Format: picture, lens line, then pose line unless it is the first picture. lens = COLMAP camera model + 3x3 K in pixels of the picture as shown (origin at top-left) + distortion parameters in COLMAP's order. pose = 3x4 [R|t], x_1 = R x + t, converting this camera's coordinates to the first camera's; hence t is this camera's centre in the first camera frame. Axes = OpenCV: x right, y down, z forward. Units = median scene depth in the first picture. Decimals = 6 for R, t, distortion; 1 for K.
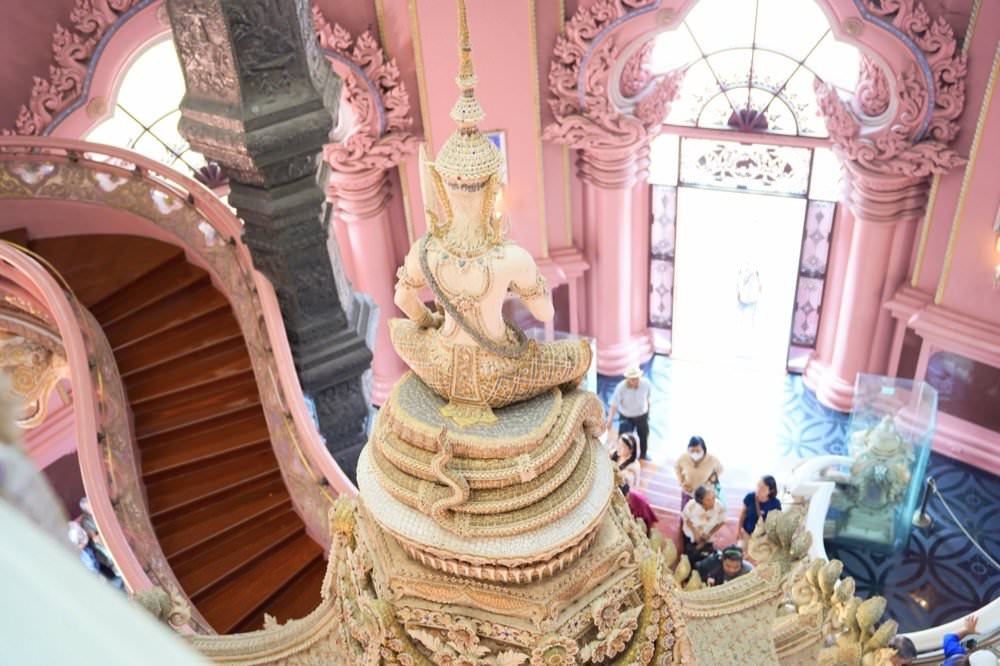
lens RADIAL K [[1080.3, 0, 500.0], [0, 1080.3, 333.0], [0, 0, 1]] dist [-0.104166, 0.387932]
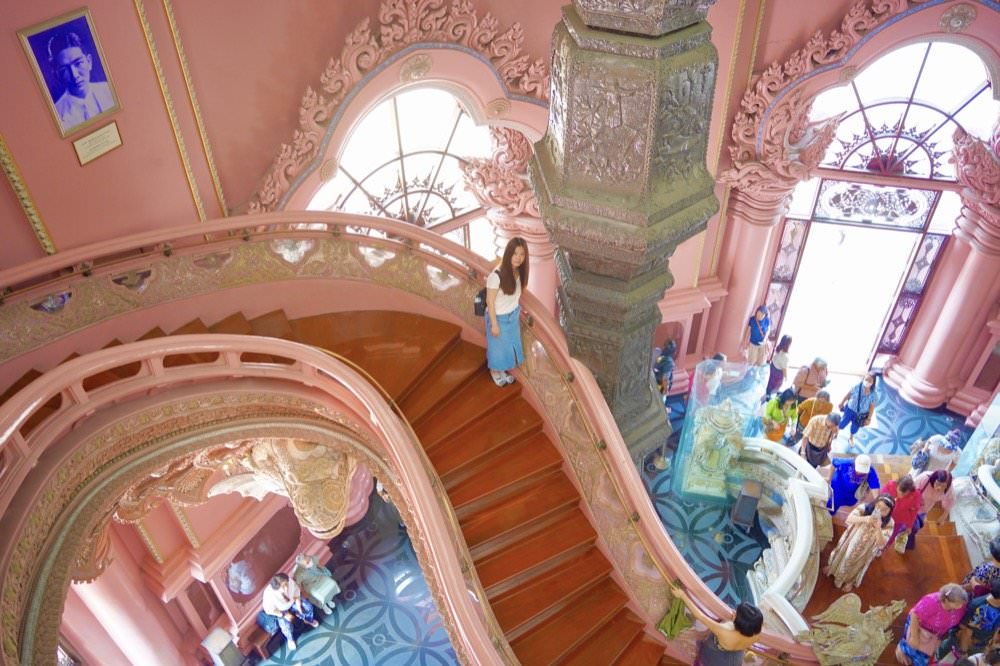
lens RADIAL K [[817.4, 0, 500.0], [0, 817.4, 333.0], [0, 0, 1]] dist [-0.204664, 0.181408]
pose [[0.991896, -0.042185, 0.119849, -0.280416], [0.033659, 0.996815, 0.072291, -0.099606], [-0.122517, -0.067672, 0.990157, 0.242488]]
